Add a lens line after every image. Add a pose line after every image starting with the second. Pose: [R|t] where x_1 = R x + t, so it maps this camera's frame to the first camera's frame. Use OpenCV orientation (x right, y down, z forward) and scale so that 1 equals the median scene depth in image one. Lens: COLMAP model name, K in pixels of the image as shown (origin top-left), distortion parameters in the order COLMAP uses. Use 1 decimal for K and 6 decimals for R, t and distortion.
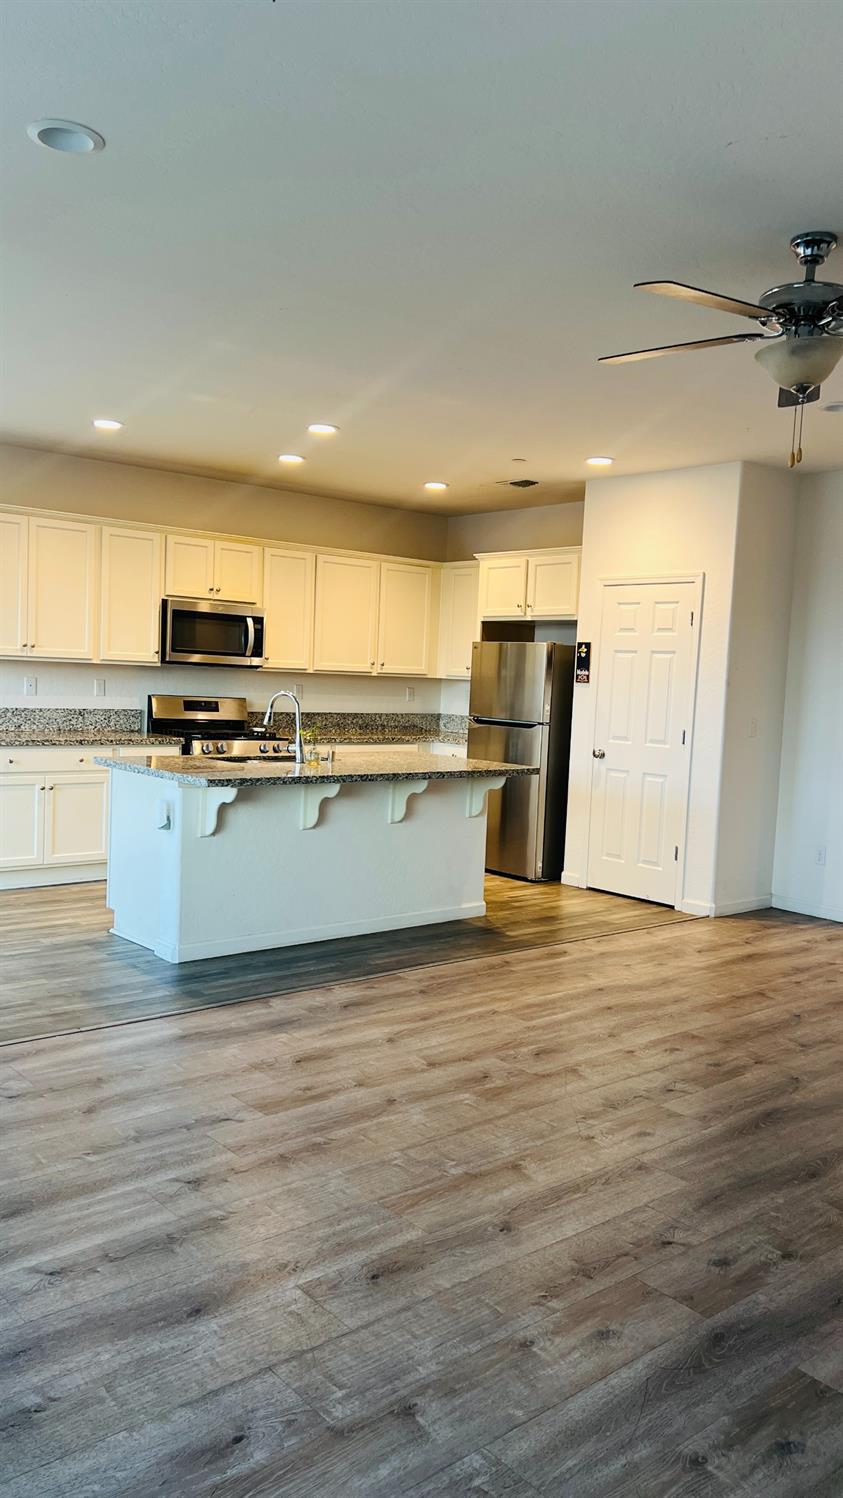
lens RADIAL K [[1118.9, 0, 463.8], [0, 1118.9, 775.4], [0, 0, 1]] dist [0.008981, -0.000429]
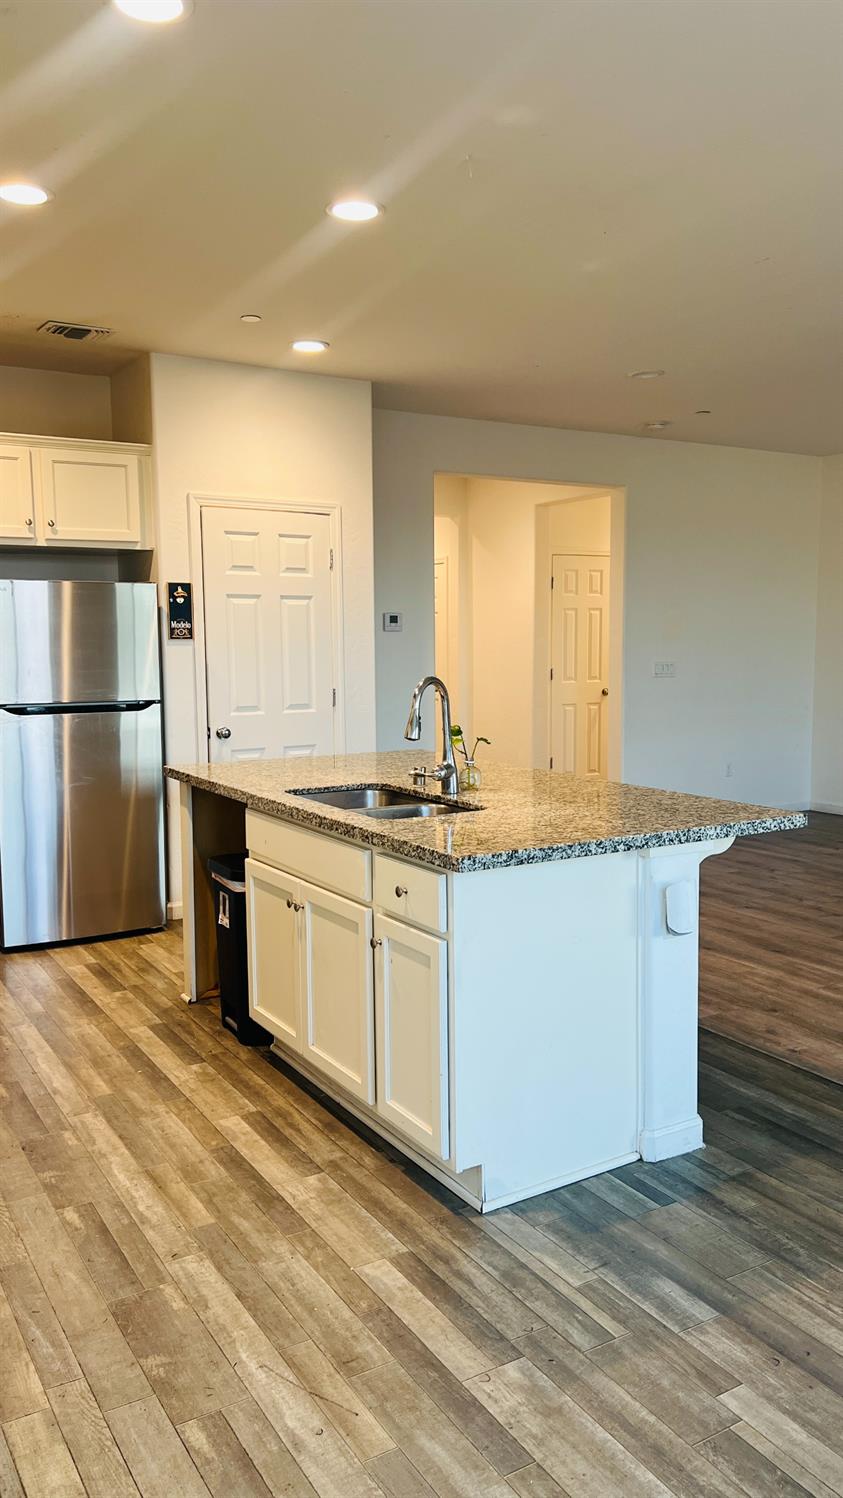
lens RADIAL K [[1126.2, 0, 429.2], [0, 1126.2, 754.9], [0, 0, 1]] dist [0.042044, -0.045609]
pose [[0.182580, -0.148277, 0.971946, -0.589082], [0.100915, 0.986168, 0.131490, -0.089890], [-0.977998, 0.074076, 0.195018, 0.714857]]
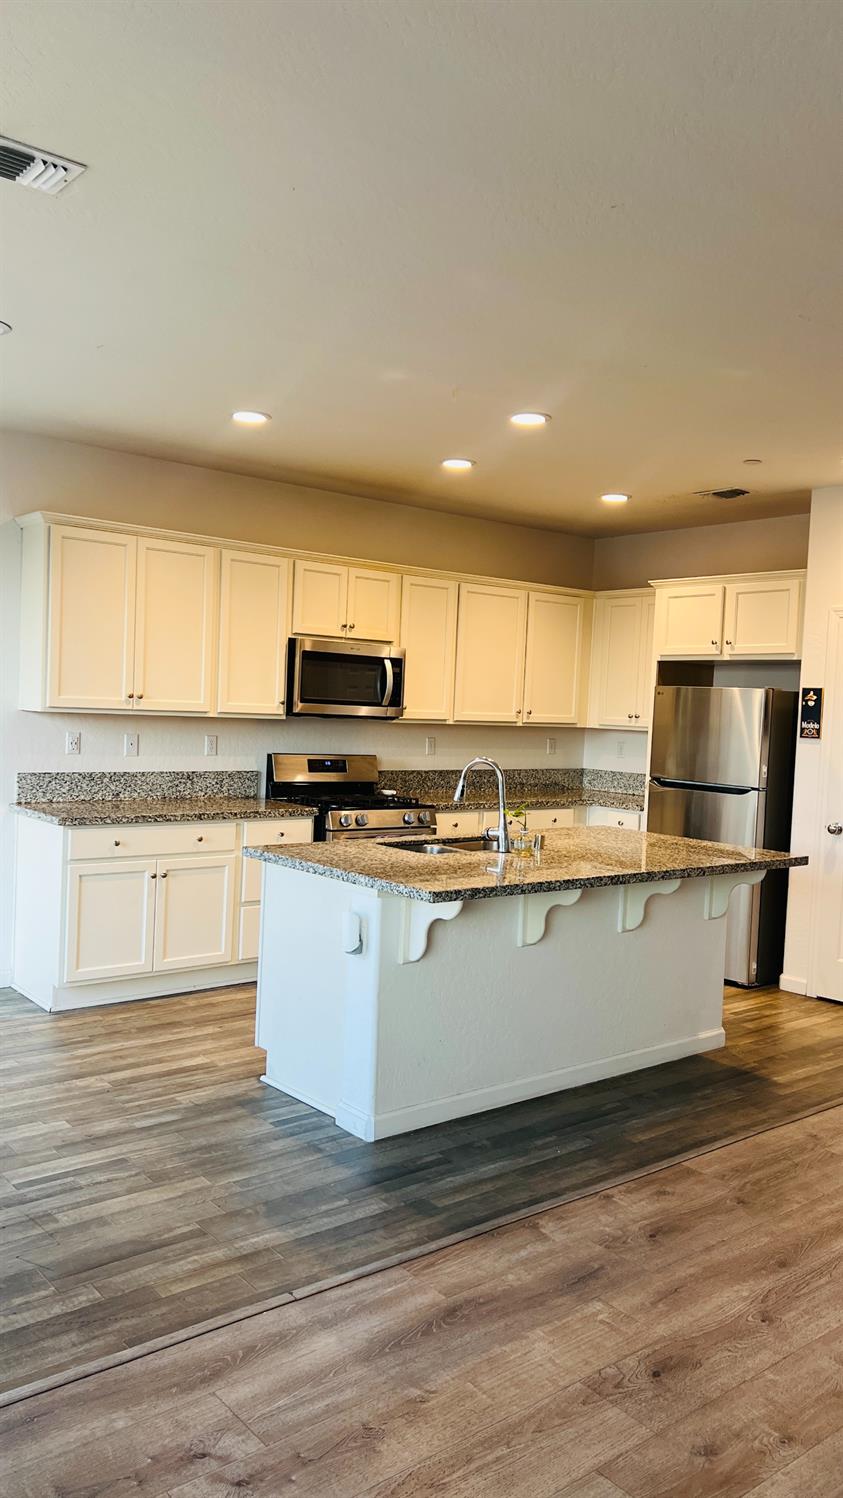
lens RADIAL K [[1126.2, 0, 429.2], [0, 1126.2, 754.9], [0, 0, 1]] dist [0.042044, -0.045609]
pose [[0.999181, -0.001231, -0.040451, -0.134290], [-0.000657, 0.998912, -0.046624, -0.033530], [0.040464, 0.046612, 0.998093, 0.185438]]
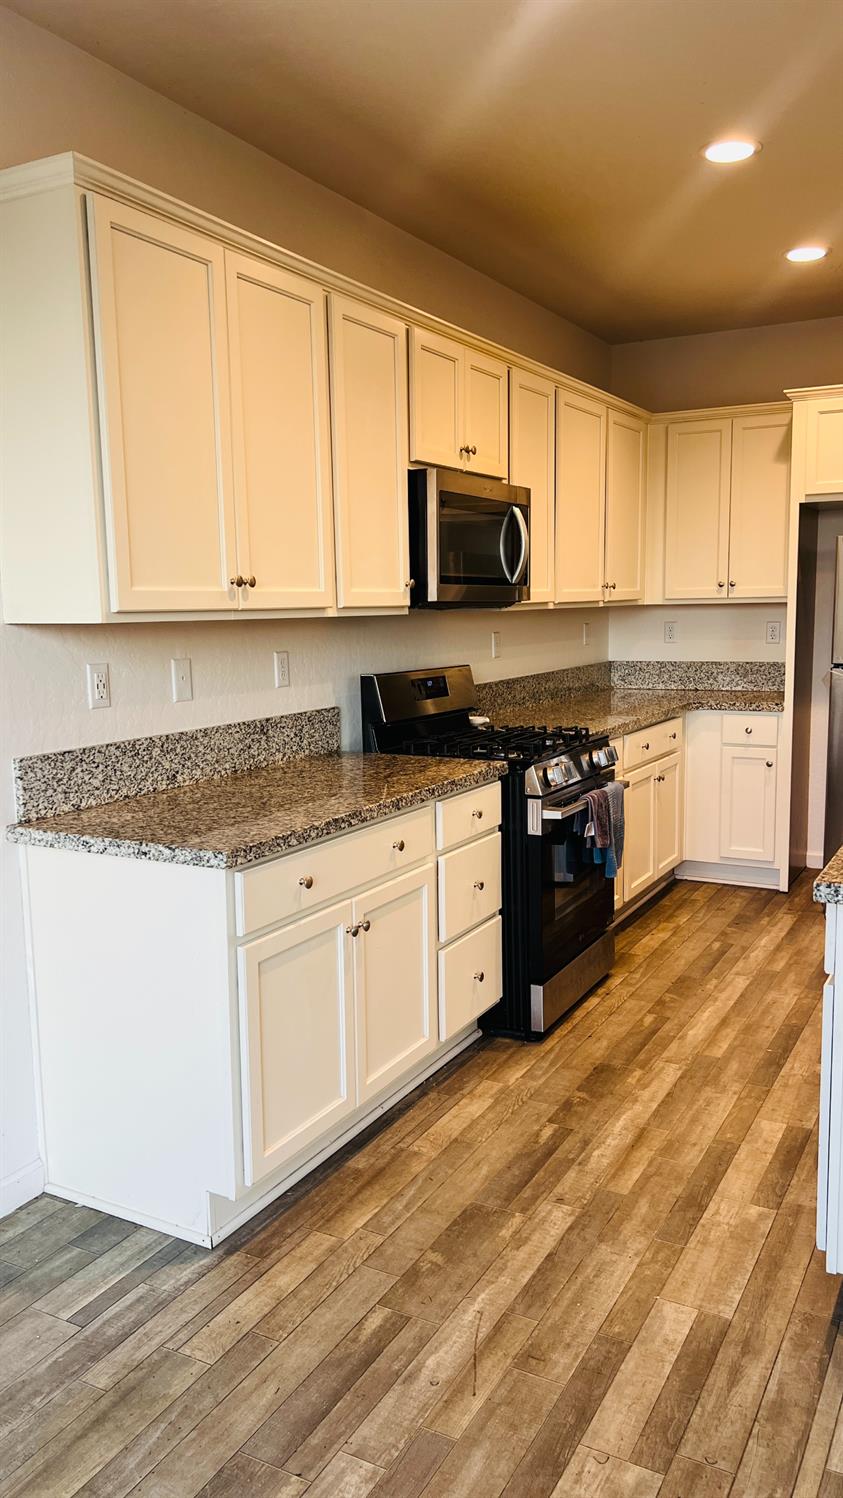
lens RADIAL K [[1126.2, 0, 429.2], [0, 1126.2, 754.9], [0, 0, 1]] dist [0.042044, -0.045609]
pose [[0.940705, -0.106605, 0.322040, -0.428922], [0.090623, 0.993810, 0.064265, -0.068645], [-0.326897, -0.031270, 0.944542, 0.547673]]
